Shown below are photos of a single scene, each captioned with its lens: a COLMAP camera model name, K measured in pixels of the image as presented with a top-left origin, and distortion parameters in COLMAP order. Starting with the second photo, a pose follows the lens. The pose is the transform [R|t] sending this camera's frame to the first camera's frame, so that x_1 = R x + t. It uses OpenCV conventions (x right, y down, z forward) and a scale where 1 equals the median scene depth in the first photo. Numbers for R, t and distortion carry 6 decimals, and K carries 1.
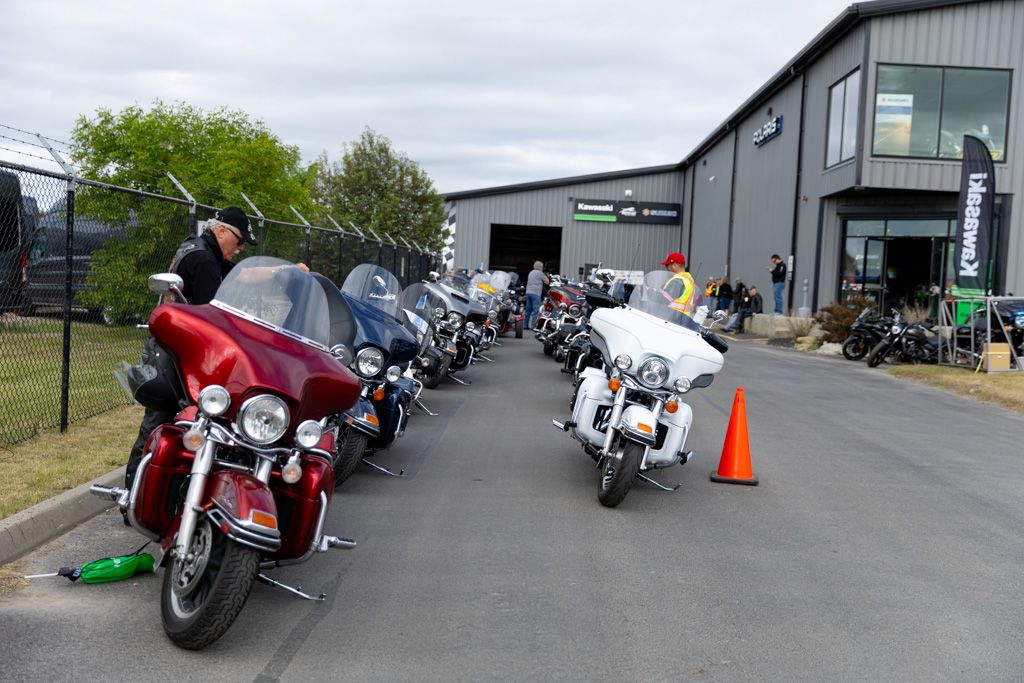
lens RADIAL K [[1192.1, 0, 512.0], [0, 1192.1, 341.5], [0, 0, 1]] dist [0.001358, 0.001317]
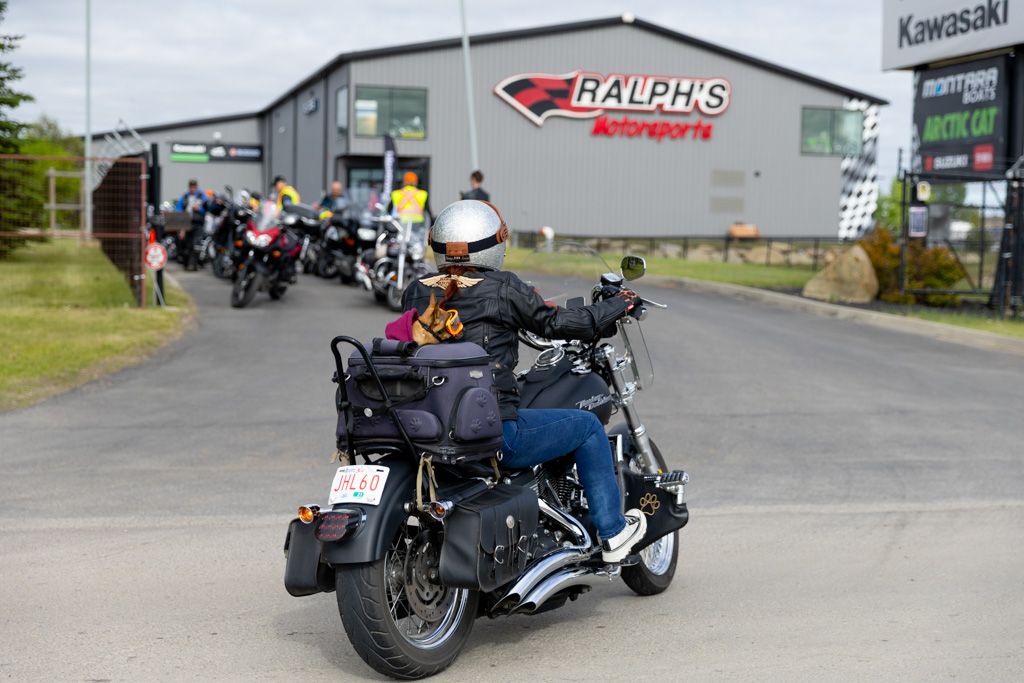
lens RADIAL K [[1740.3, 0, 512.0], [0, 1740.3, 341.5], [0, 0, 1]] dist [0.006404, 0.003132]
pose [[0.965517, -0.046816, 0.256096, -0.072641], [0.040706, 0.998747, 0.029112, 0.040639], [-0.257138, -0.017683, 0.966213, -0.755780]]
